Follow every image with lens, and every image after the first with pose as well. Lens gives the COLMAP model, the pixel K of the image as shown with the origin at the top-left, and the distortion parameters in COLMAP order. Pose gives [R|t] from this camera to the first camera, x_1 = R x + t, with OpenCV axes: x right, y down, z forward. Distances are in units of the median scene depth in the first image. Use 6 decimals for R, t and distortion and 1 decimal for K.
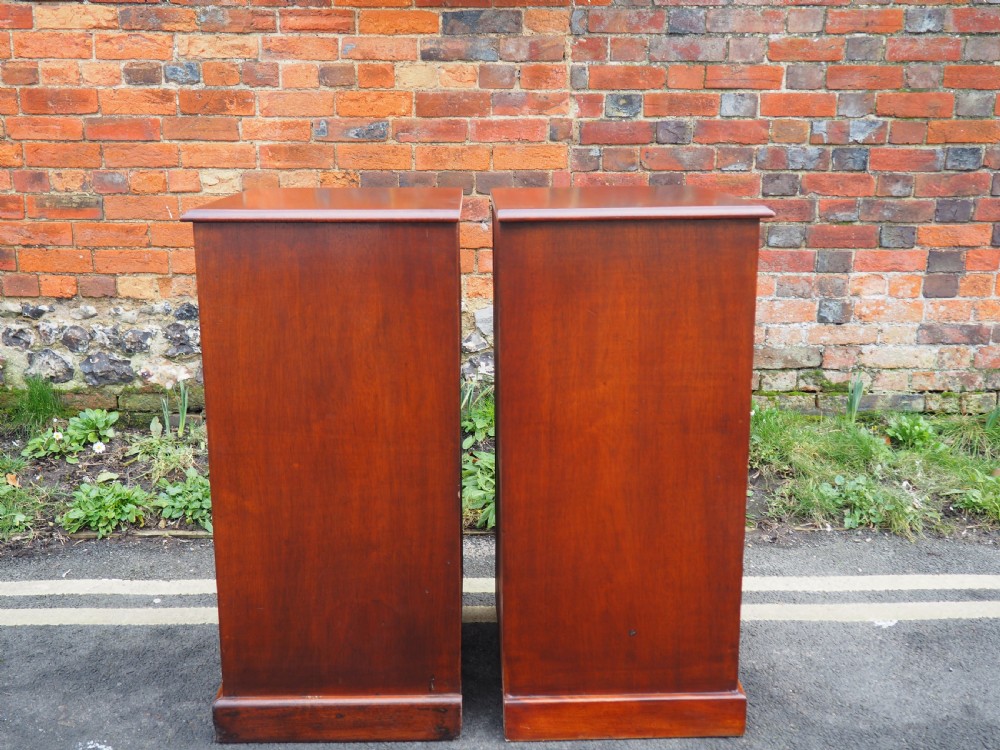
lens RADIAL K [[1122.9, 0, 498.8], [0, 1122.9, 370.3], [0, 0, 1]] dist [0.081779, 0.000000]
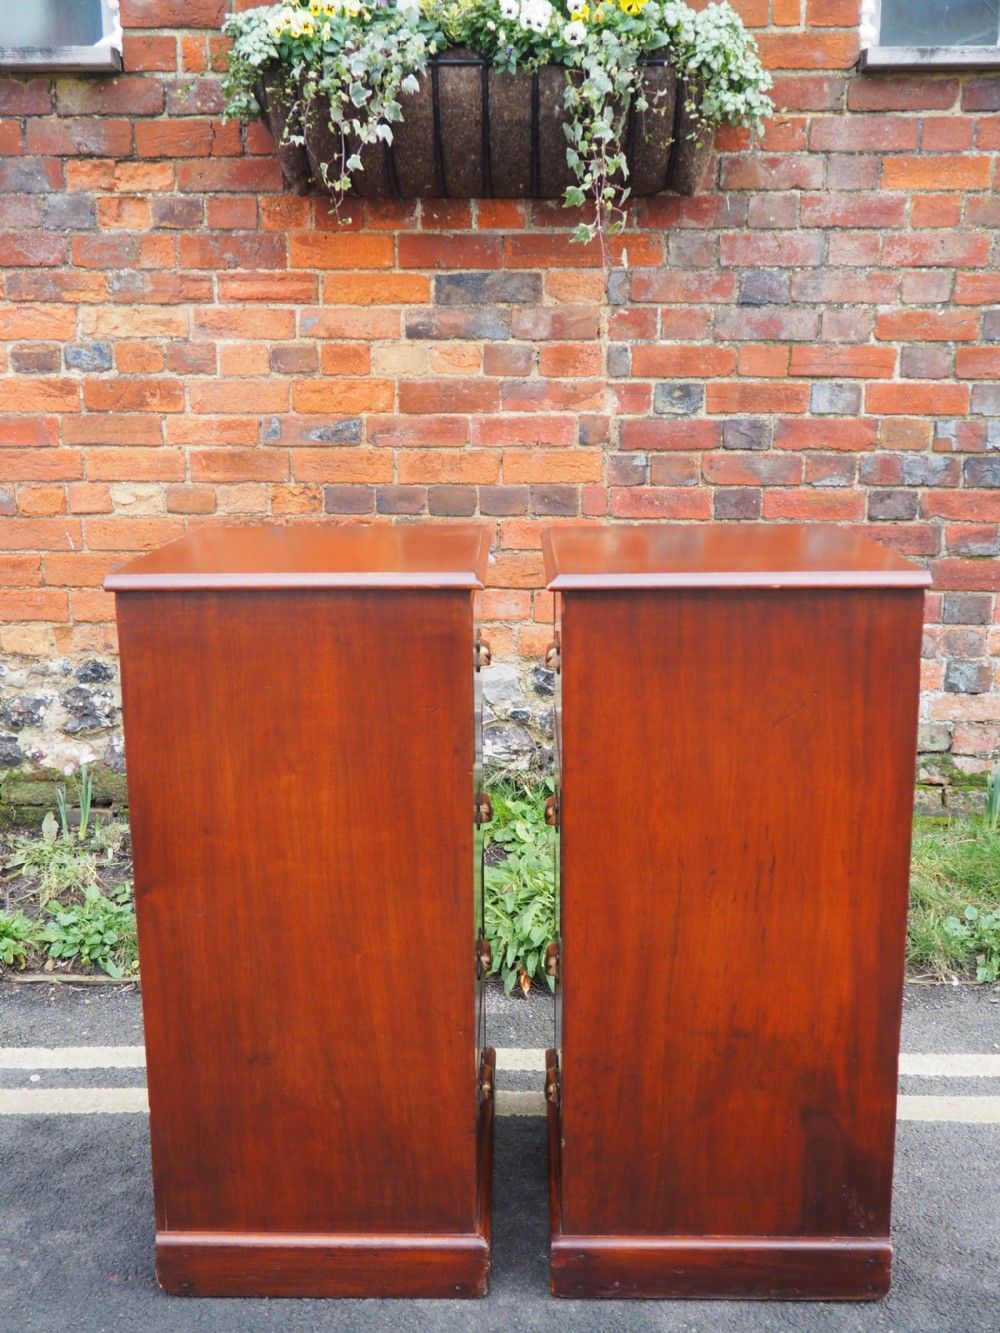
lens RADIAL K [[1496.9, 0, 501.1], [0, 1496.9, 681.8], [0, 0, 1]] dist [0.081779, 0.000000]
pose [[0.999522, 0.006231, -0.030291, 0.024767], [-0.006645, 0.999886, -0.013589, -0.034591], [0.030203, 0.013783, 0.999449, 0.013853]]
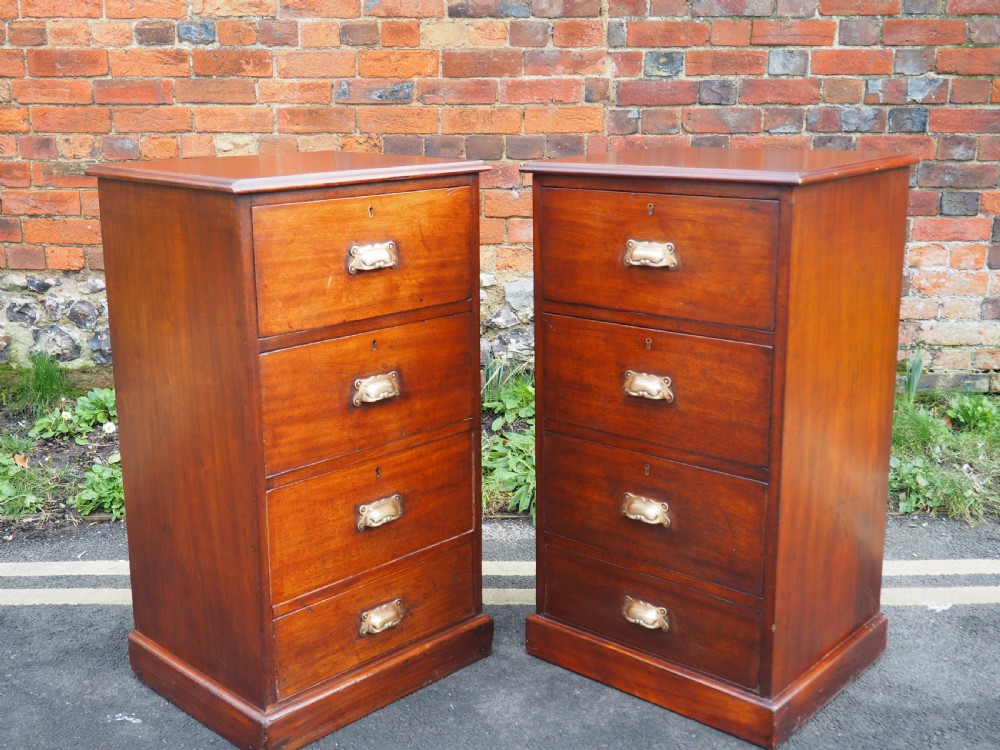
lens RADIAL K [[1268.5, 0, 500.2], [0, 1268.5, 368.1], [0, 0, 1]] dist [0.090471, 0.000000]
pose [[0.999809, -0.000056, -0.019556, -0.004723], [0.000093, 0.999998, 0.001863, 0.015667], [0.019556, -0.001864, 0.999807, -0.061539]]
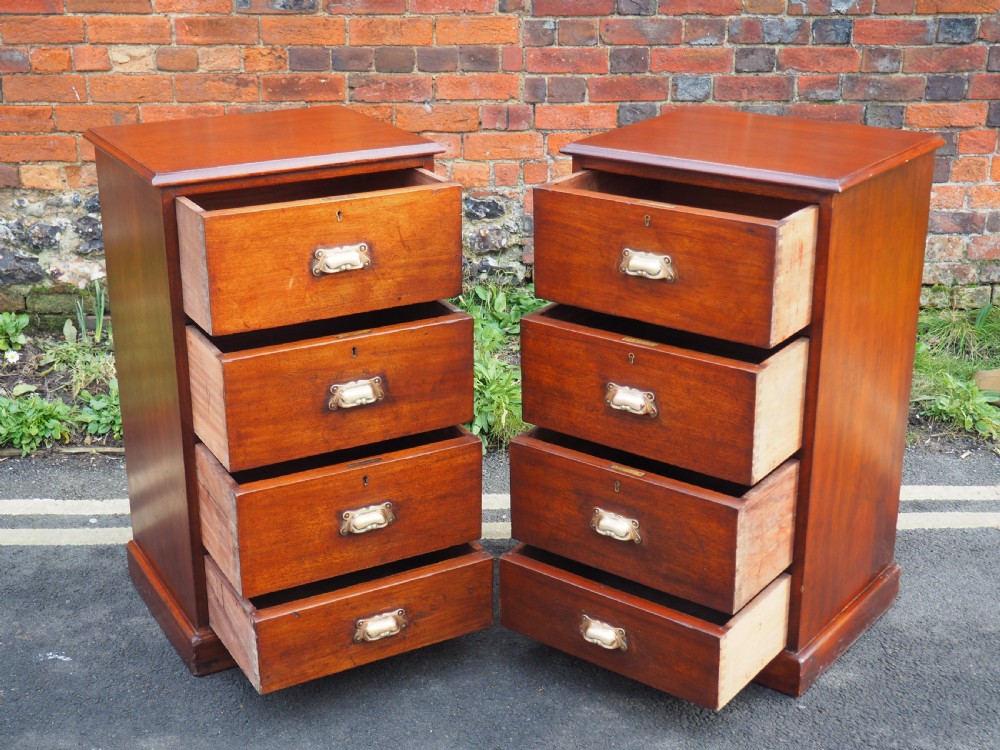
lens RADIAL K [[1552.2, 0, 497.6], [0, 1552.2, 368.7], [0, 0, 1]] dist [0.133557, 0.000000]
pose [[0.999933, -0.006776, 0.009360, 0.030484], [0.005639, 0.993168, 0.116559, -0.067118], [-0.010086, -0.116499, 0.993140, -0.269782]]
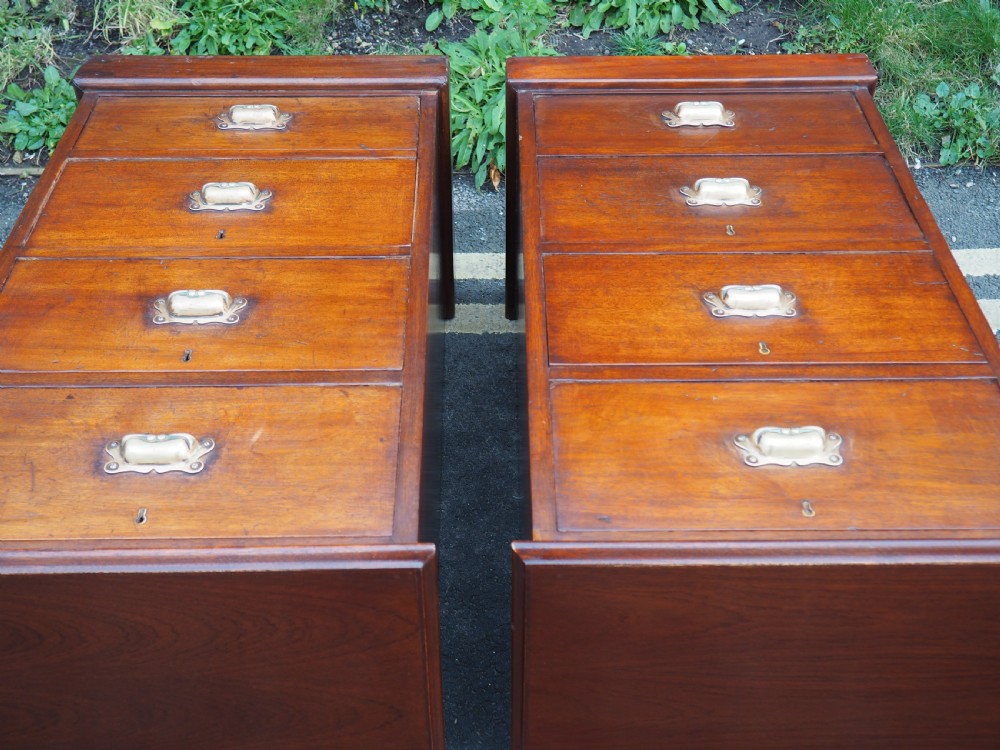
lens RADIAL K [[1160.3, 0, 498.1], [0, 1160.3, 378.2], [0, 0, 1]] dist [0.053055, 0.000000]
pose [[0.999982, 0.003560, -0.004908, 0.018859], [-0.000813, 0.880816, 0.473458, -0.090081], [0.006008, -0.473445, 0.880803, 0.232526]]
